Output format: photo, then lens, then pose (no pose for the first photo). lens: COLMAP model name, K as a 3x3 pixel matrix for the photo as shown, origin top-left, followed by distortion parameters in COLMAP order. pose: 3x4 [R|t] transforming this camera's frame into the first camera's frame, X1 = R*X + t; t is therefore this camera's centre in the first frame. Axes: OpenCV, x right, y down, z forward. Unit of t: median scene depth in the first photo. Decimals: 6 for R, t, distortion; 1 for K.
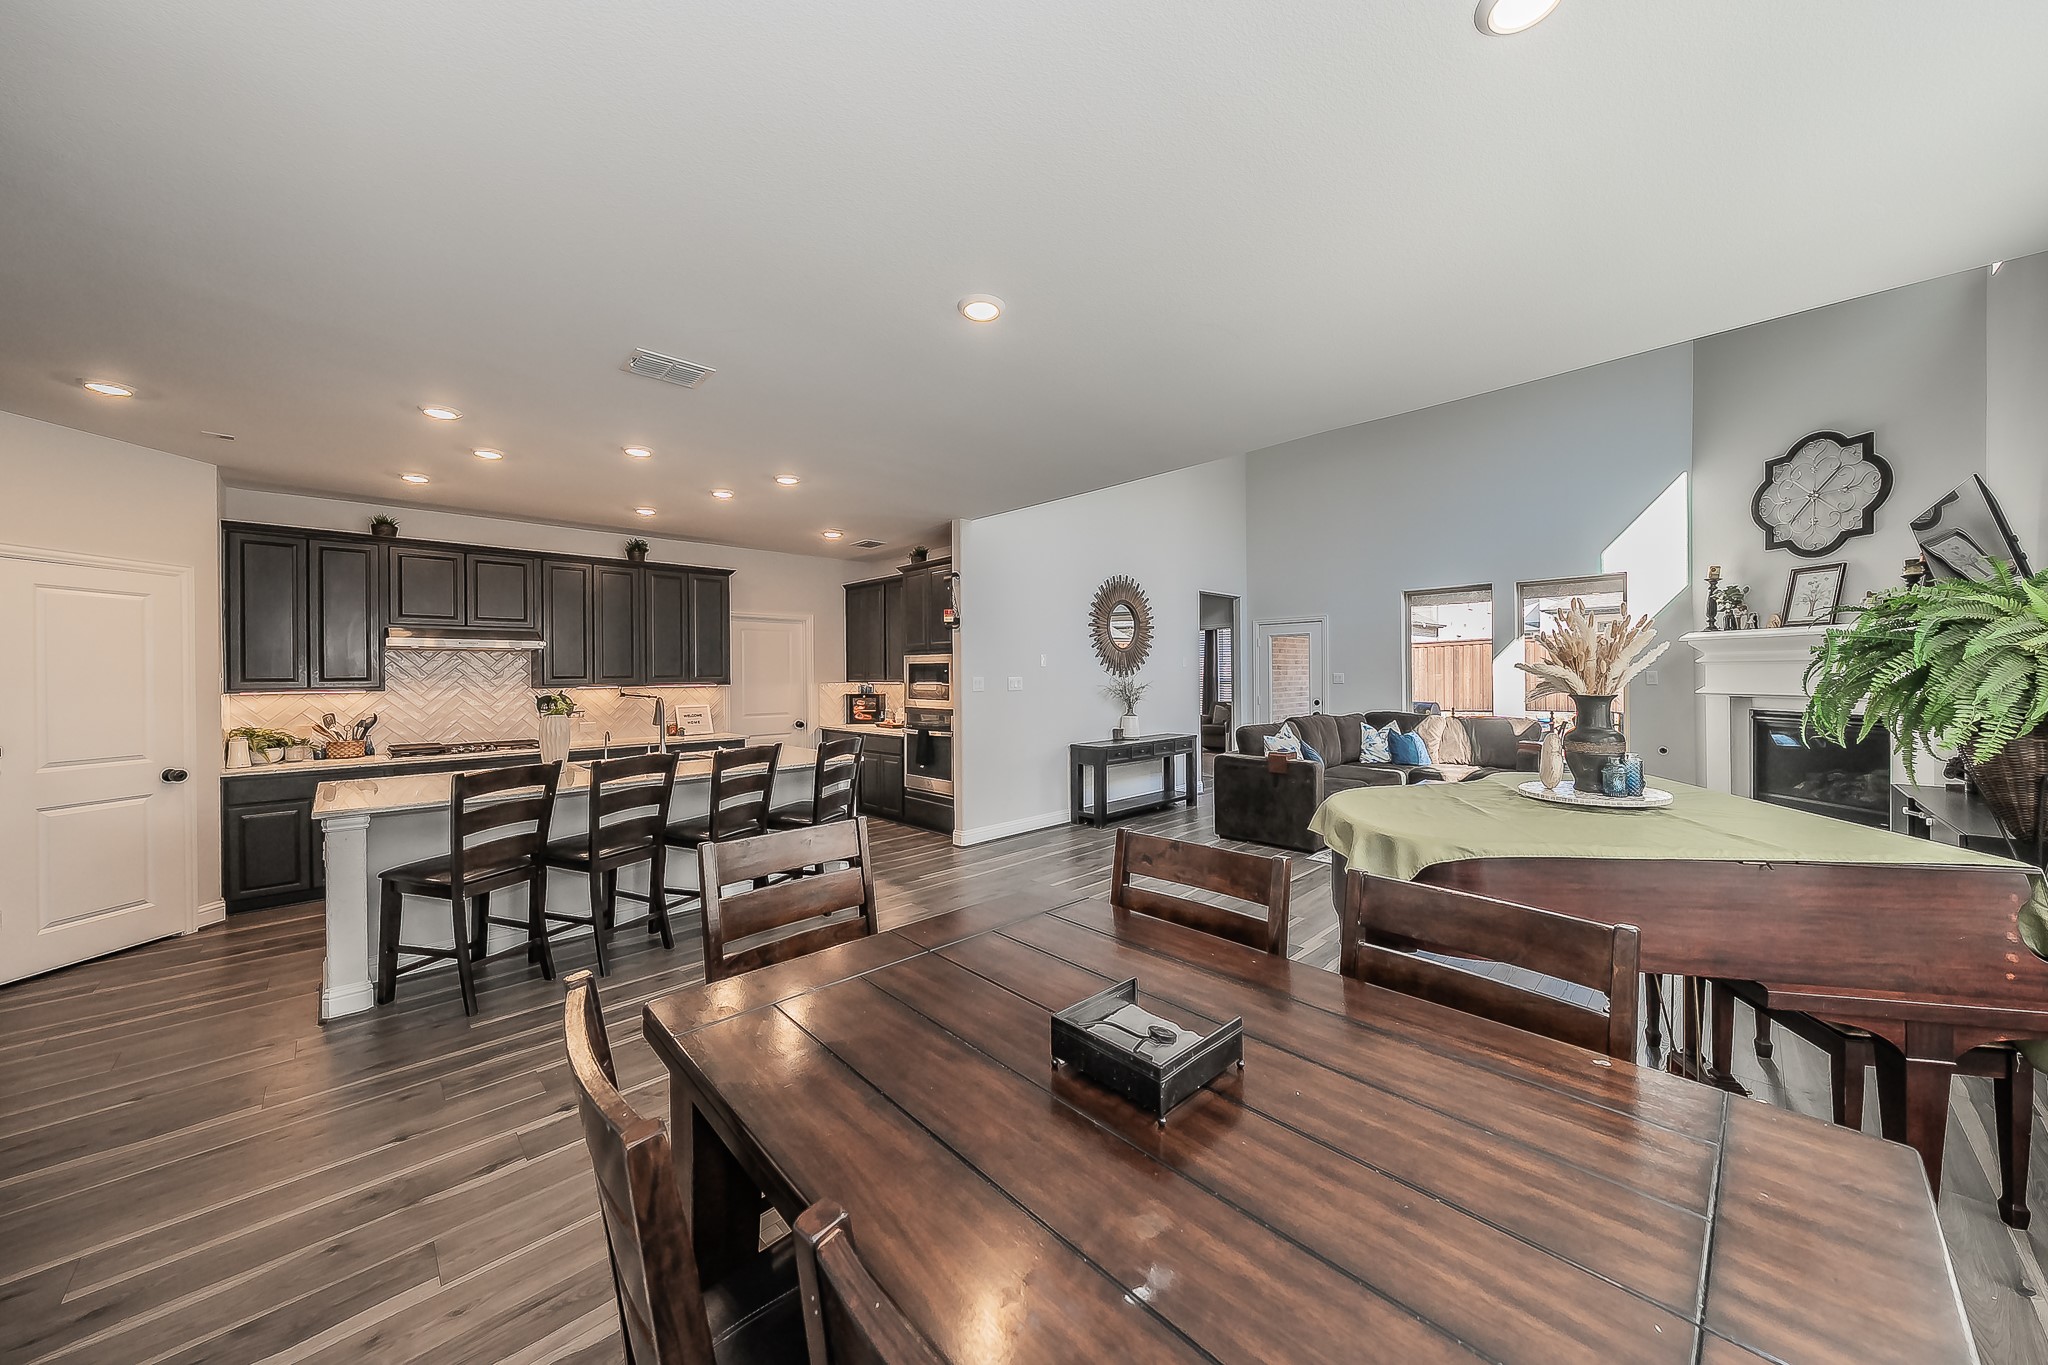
lens RADIAL K [[706.5, 0, 1031.7], [0, 706.5, 673.4], [0, 0, 1]] dist [0.000022, -0.000372]
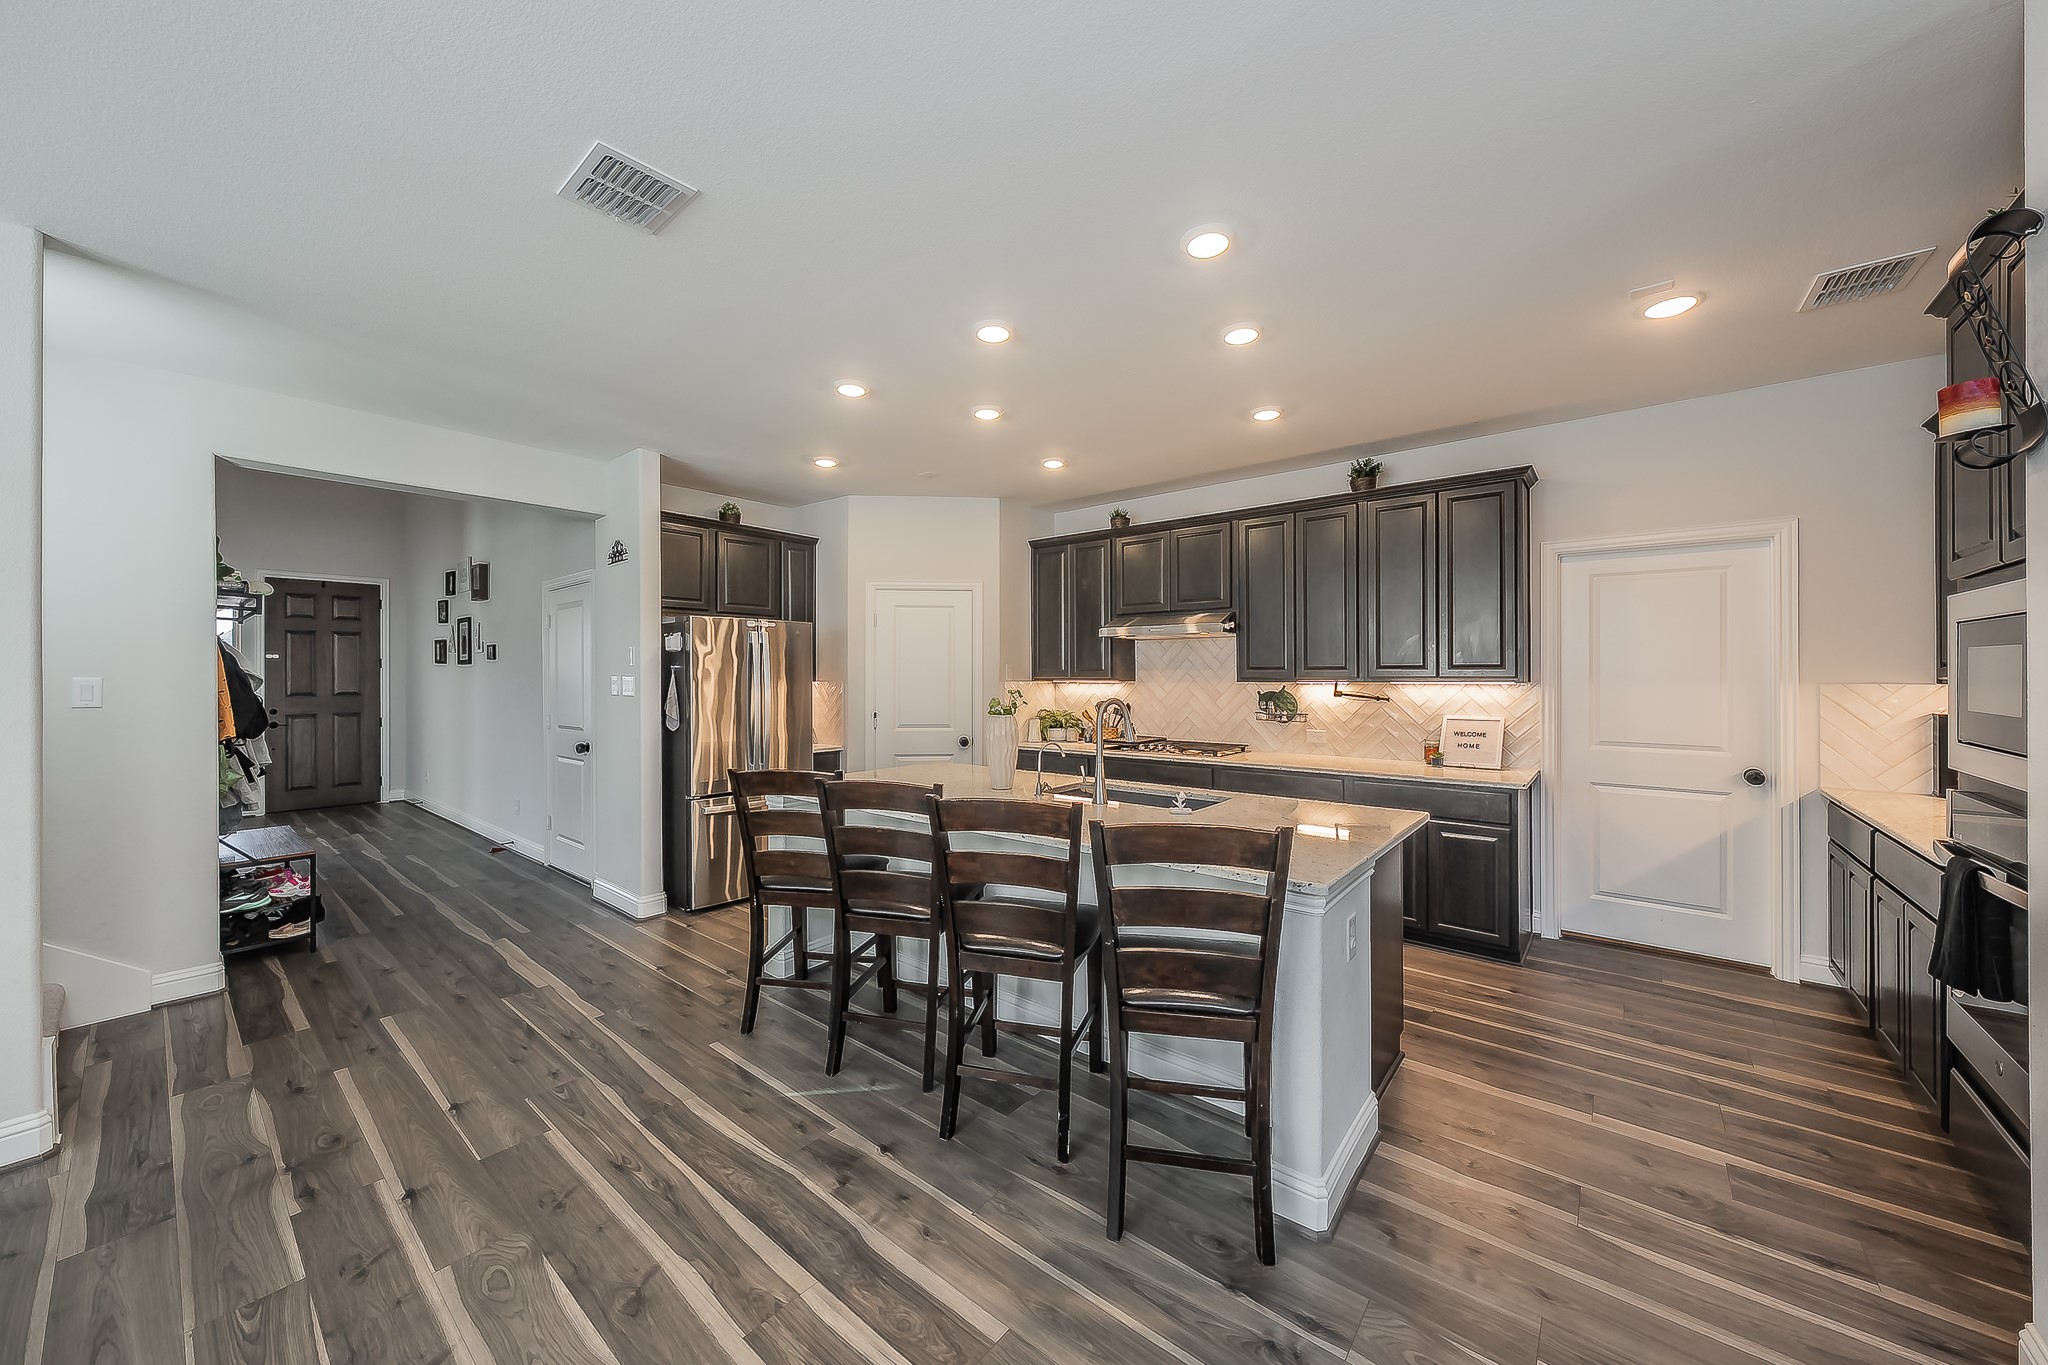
lens RADIAL K [[723.1, 0, 1014.2], [0, 723.1, 673.3], [0, 0, 1]] dist [-0.000703, -0.000159]
pose [[0.094628, -0.001308, -0.995512, 0.092234], [-0.001703, 0.999997, -0.001475, 0.014159], [0.995511, 0.001835, 0.094626, 0.704395]]
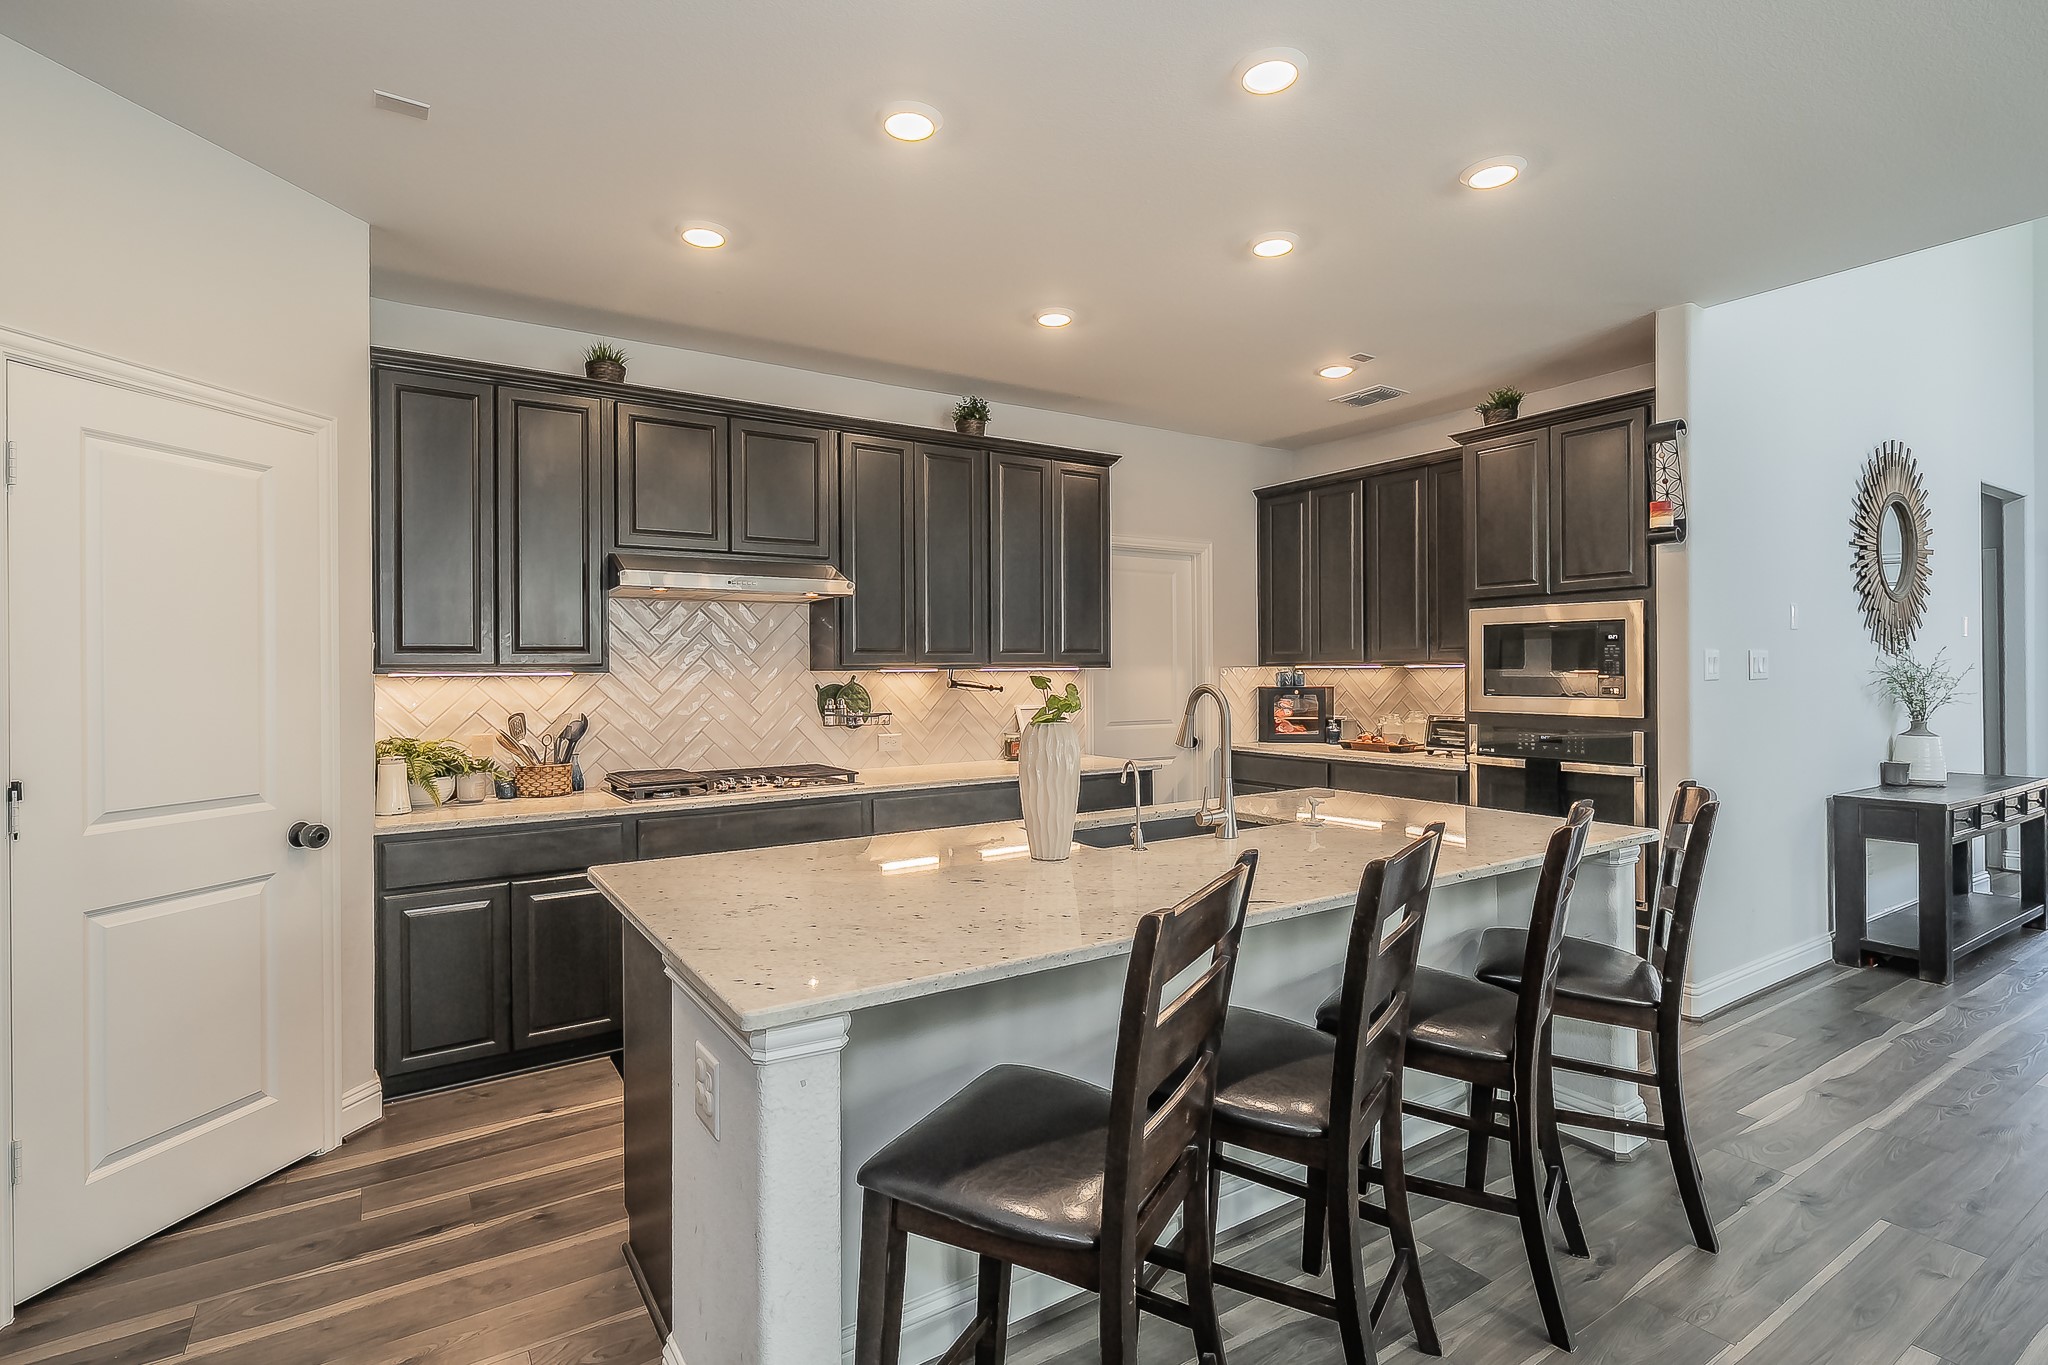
lens RADIAL K [[990.7, 0, 1019.9], [0, 990.7, 663.3], [0, 0, 1]] dist [-0.000191, 0.000547]
pose [[0.979456, 0.001132, -0.201655, -0.427703], [-0.001344, 0.999999, -0.000910, 0.017145], [0.201654, 0.001162, 0.979456, 0.306641]]
